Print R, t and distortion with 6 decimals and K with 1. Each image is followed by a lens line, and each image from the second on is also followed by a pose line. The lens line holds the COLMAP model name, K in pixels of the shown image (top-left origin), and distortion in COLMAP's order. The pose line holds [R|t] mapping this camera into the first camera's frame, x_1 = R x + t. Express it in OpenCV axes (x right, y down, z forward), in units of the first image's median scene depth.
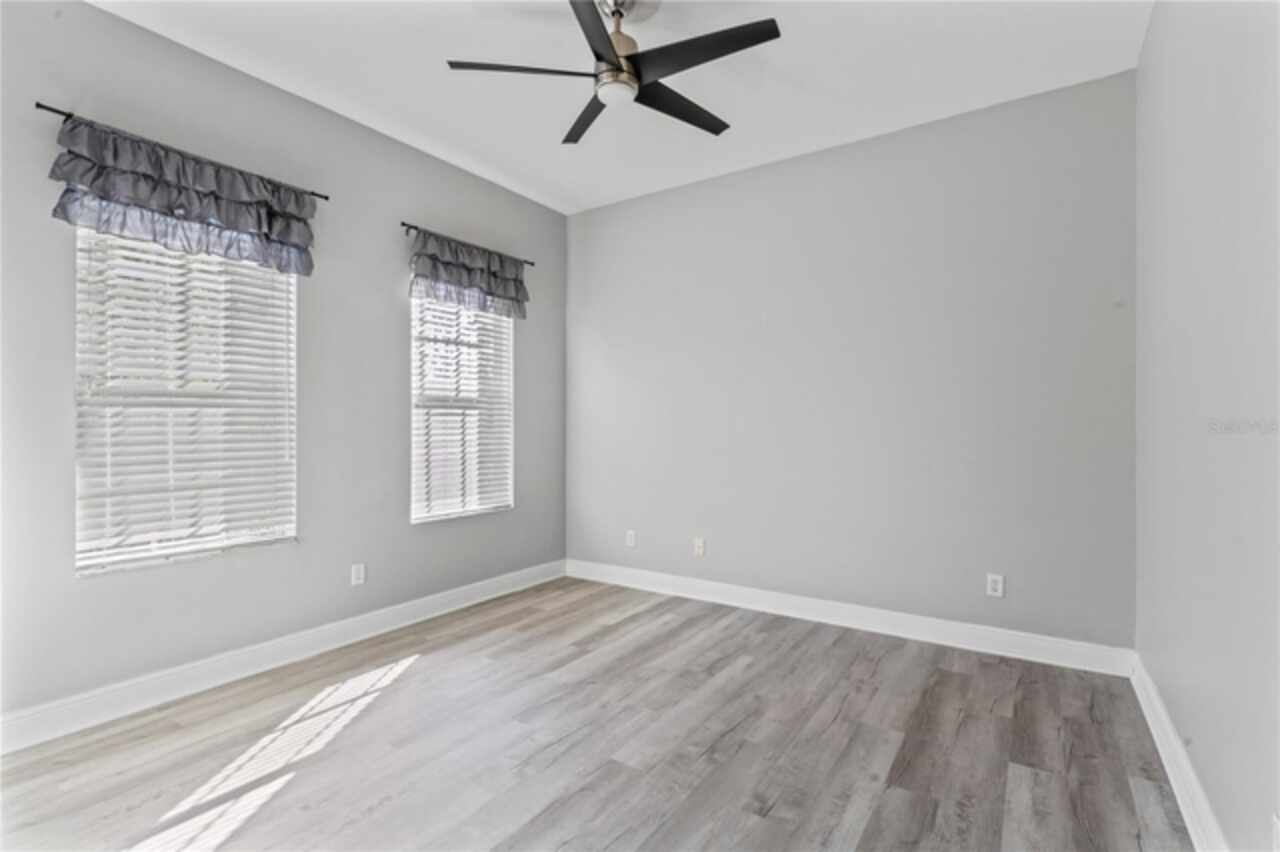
lens RADIAL K [[594.3, 0, 639.6], [0, 594.3, 426.2], [0, 0, 1]] dist [0.000003, -0.000012]
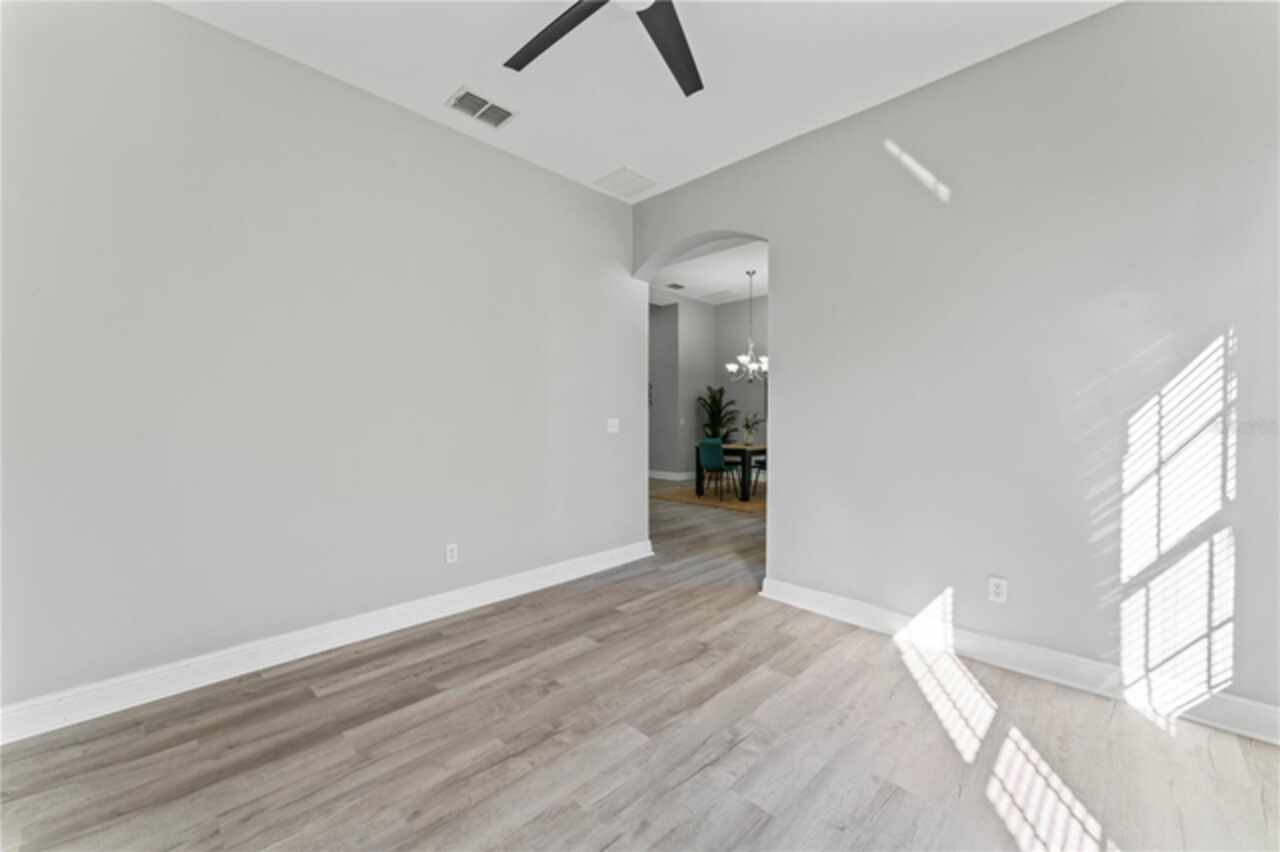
lens RADIAL K [[518.2, 0, 640.8], [0, 518.2, 422.3], [0, 0, 1]] dist [-0.000146, 0.000003]
pose [[-0.983734, -0.001226, 0.179627, -0.191141], [0.001063, 0.999919, 0.012645, 0.006004], [-0.179628, 0.012630, -0.983654, 1.852553]]
